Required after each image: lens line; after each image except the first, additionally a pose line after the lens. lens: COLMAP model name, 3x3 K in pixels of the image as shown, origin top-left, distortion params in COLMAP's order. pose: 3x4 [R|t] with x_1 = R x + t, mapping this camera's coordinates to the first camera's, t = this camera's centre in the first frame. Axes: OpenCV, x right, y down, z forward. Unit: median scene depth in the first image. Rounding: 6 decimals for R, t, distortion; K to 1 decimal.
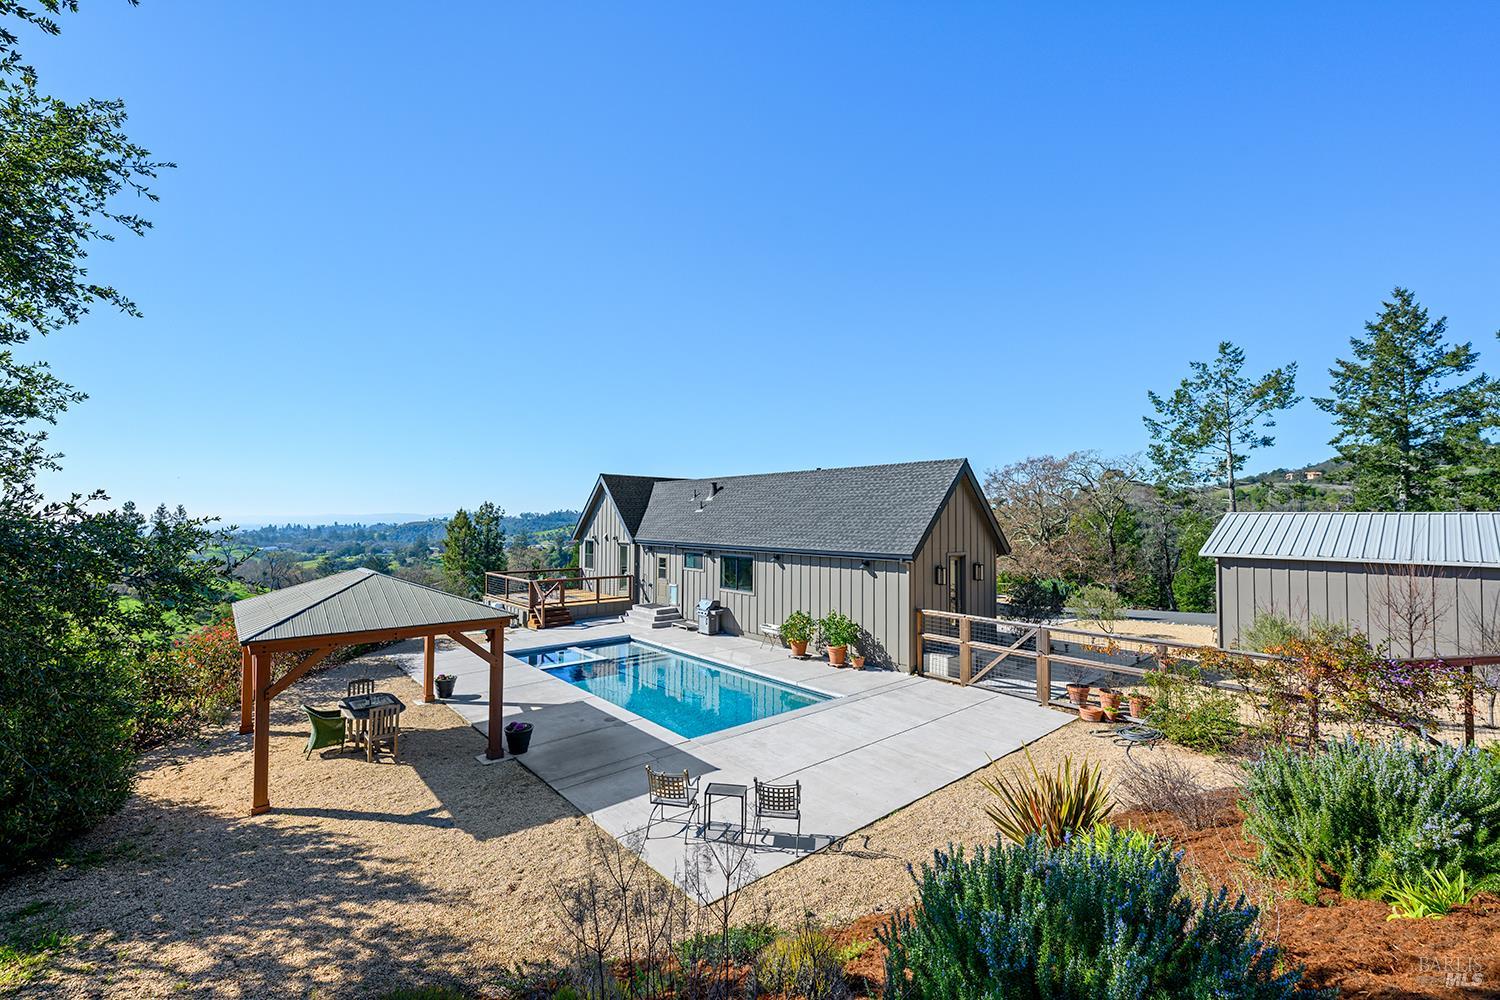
lens RADIAL K [[635.6, 0, 752.6], [0, 635.6, 496.2], [0, 0, 1]] dist [0.000934, -0.000669]
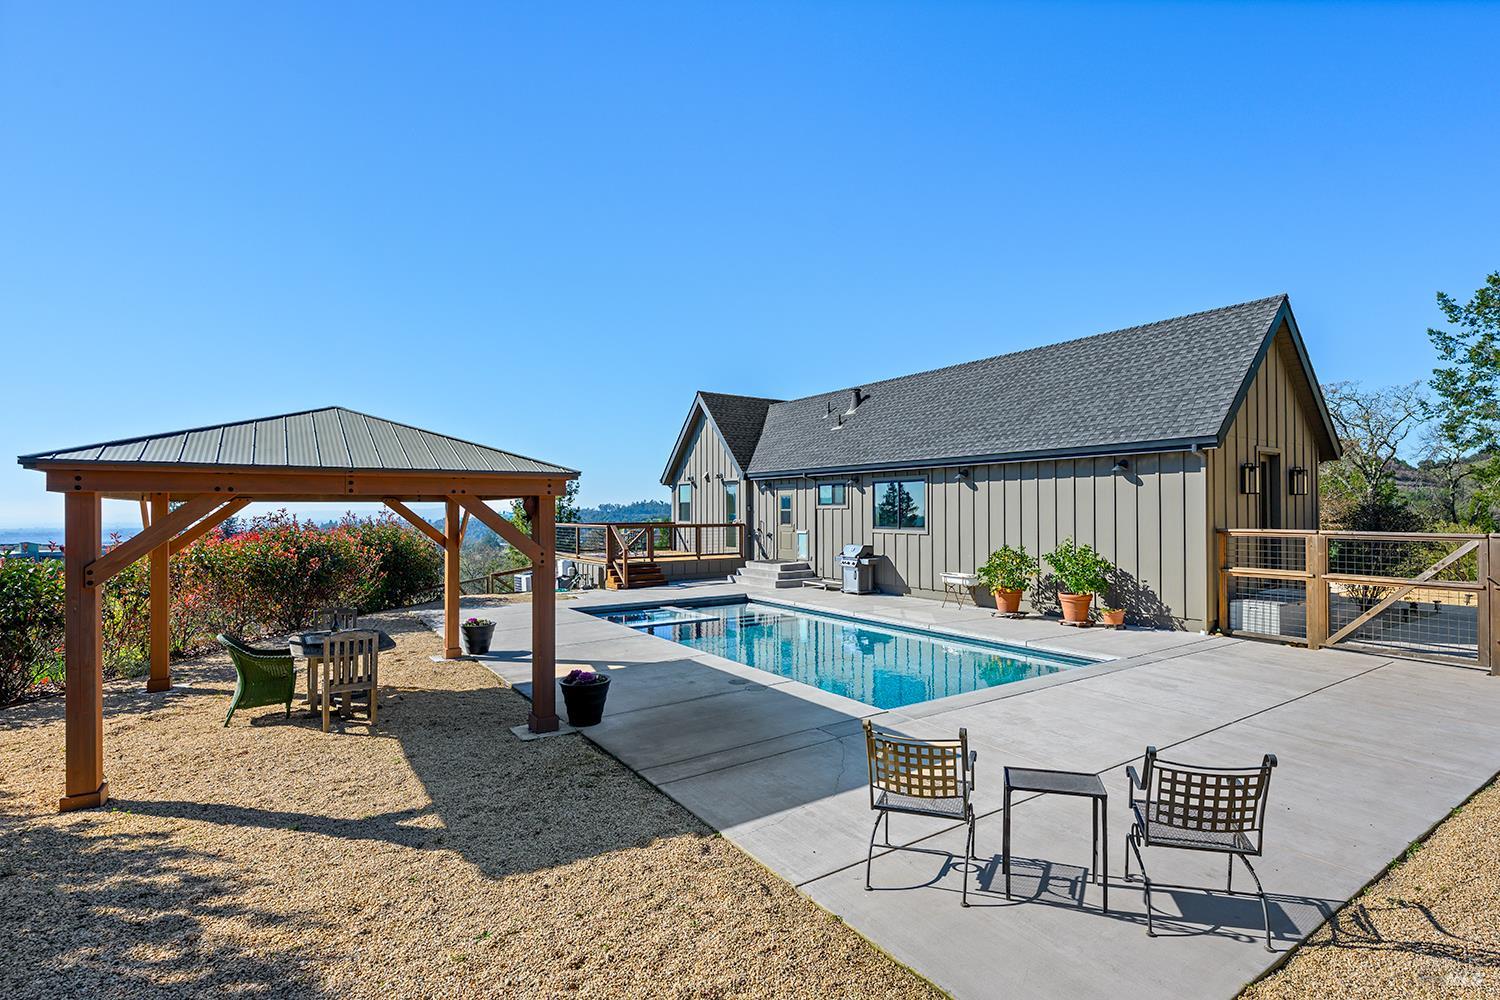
lens RADIAL K [[741.0, 0, 796.8], [0, 741.0, 498.4], [0, 0, 1]] dist [0.000044, -0.000095]
pose [[0.995949, -0.009013, -0.089464, -0.085692], [0.010362, 0.999839, 0.014628, 0.137928], [0.089318, -0.015495, 0.995883, 0.258787]]
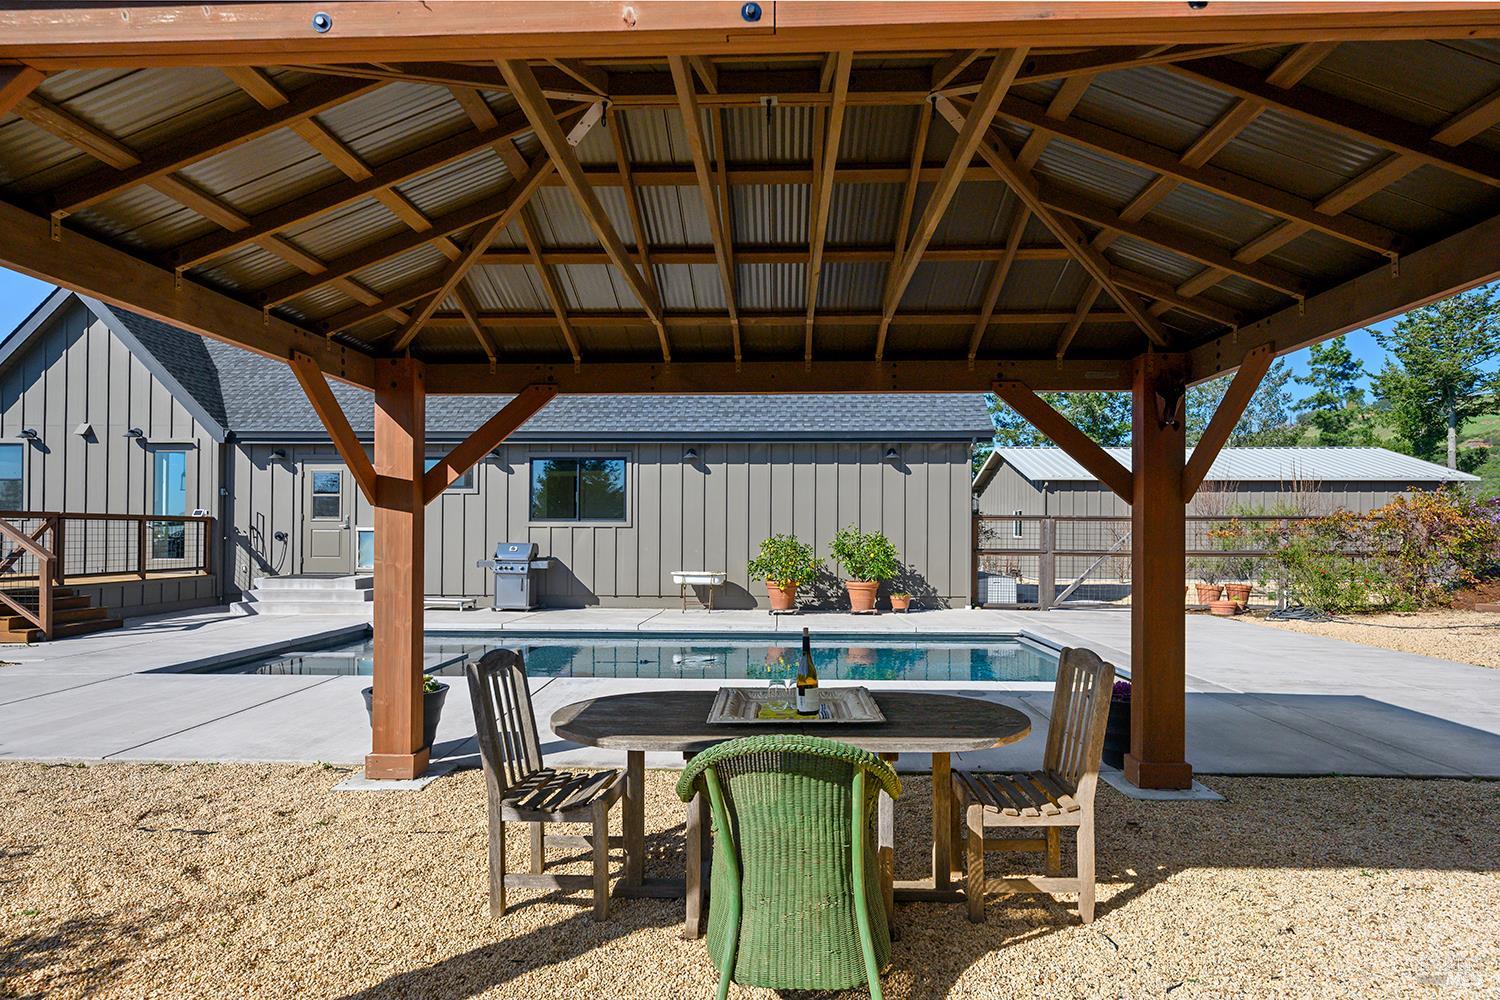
lens RADIAL K [[818.6, 0, 755.6], [0, 818.6, 515.9], [0, 0, 1]] dist [-0.005267, -0.000599]
pose [[0.672307, 0.013960, 0.740141, -0.581524], [-0.023106, 0.999731, 0.002132, 0.188207], [-0.739912, -0.018535, 0.672449, 0.593989]]
